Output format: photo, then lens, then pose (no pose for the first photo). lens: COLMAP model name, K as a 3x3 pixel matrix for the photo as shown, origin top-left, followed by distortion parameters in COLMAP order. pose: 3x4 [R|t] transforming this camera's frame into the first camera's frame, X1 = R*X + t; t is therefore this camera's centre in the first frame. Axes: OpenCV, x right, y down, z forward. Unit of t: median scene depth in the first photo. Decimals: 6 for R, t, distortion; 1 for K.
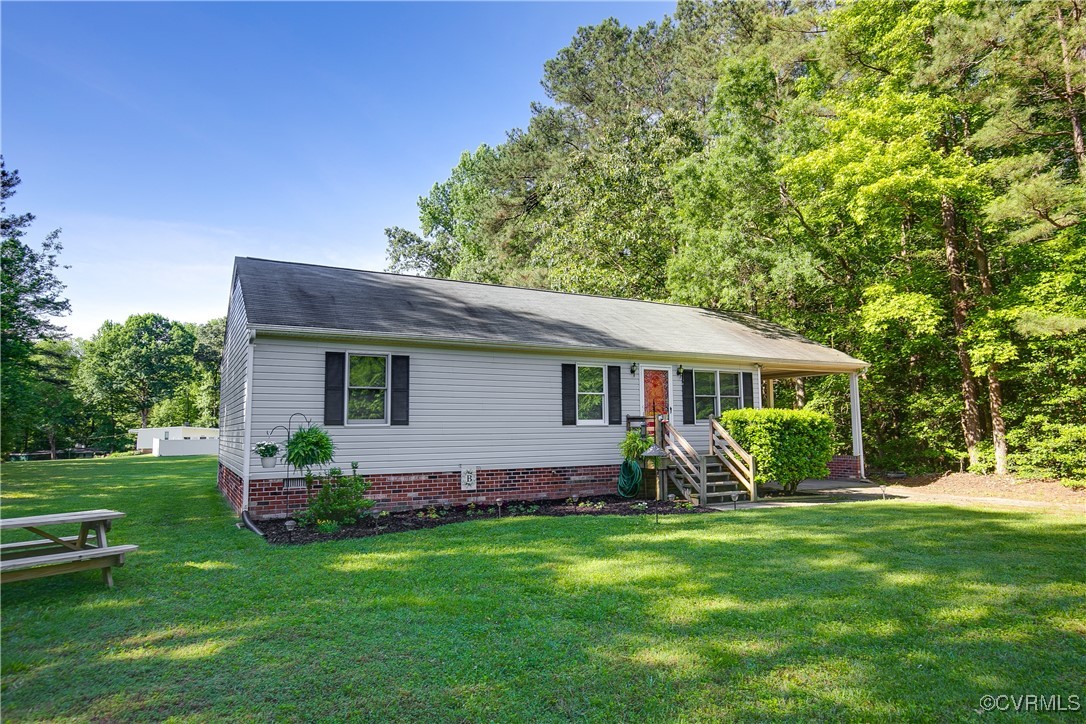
lens RADIAL K [[653.8, 0, 547.5], [0, 653.8, 364.7], [0, 0, 1]] dist [-0.004297, -0.000805]
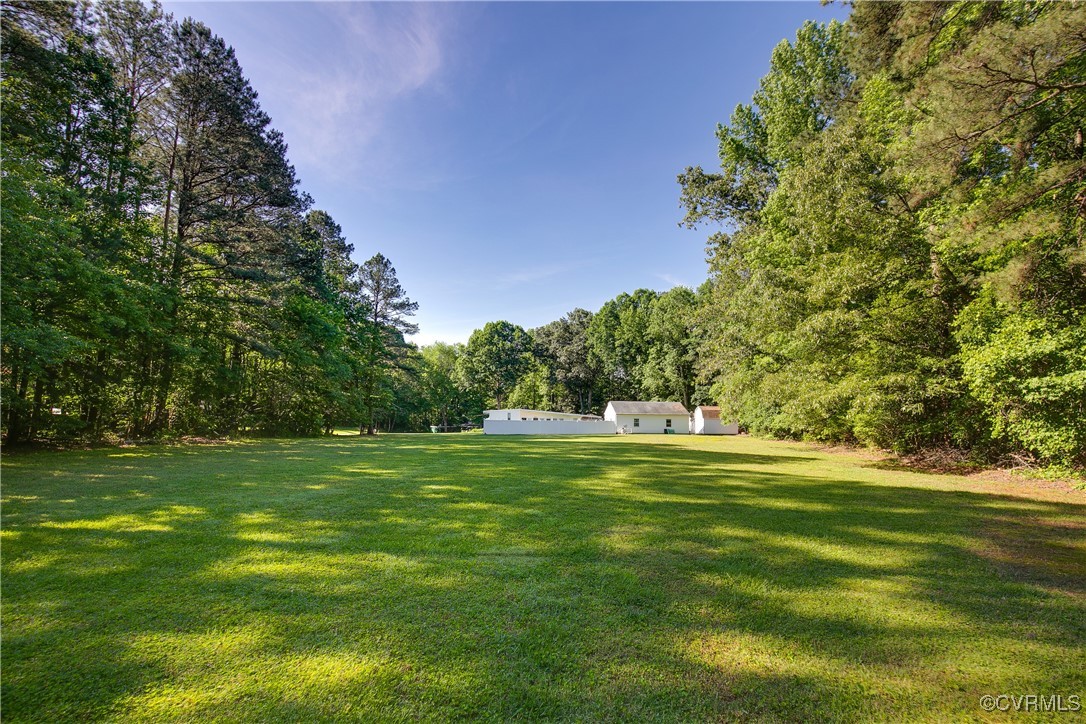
lens RADIAL K [[509.4, 0, 537.3], [0, 509.4, 361.4], [0, 0, 1]] dist [0.002155, 0.000103]
pose [[0.860877, -0.032536, -0.507771, -0.293099], [0.029206, 0.999468, -0.014527, 0.139621], [0.507973, -0.002324, 0.861370, 1.304188]]
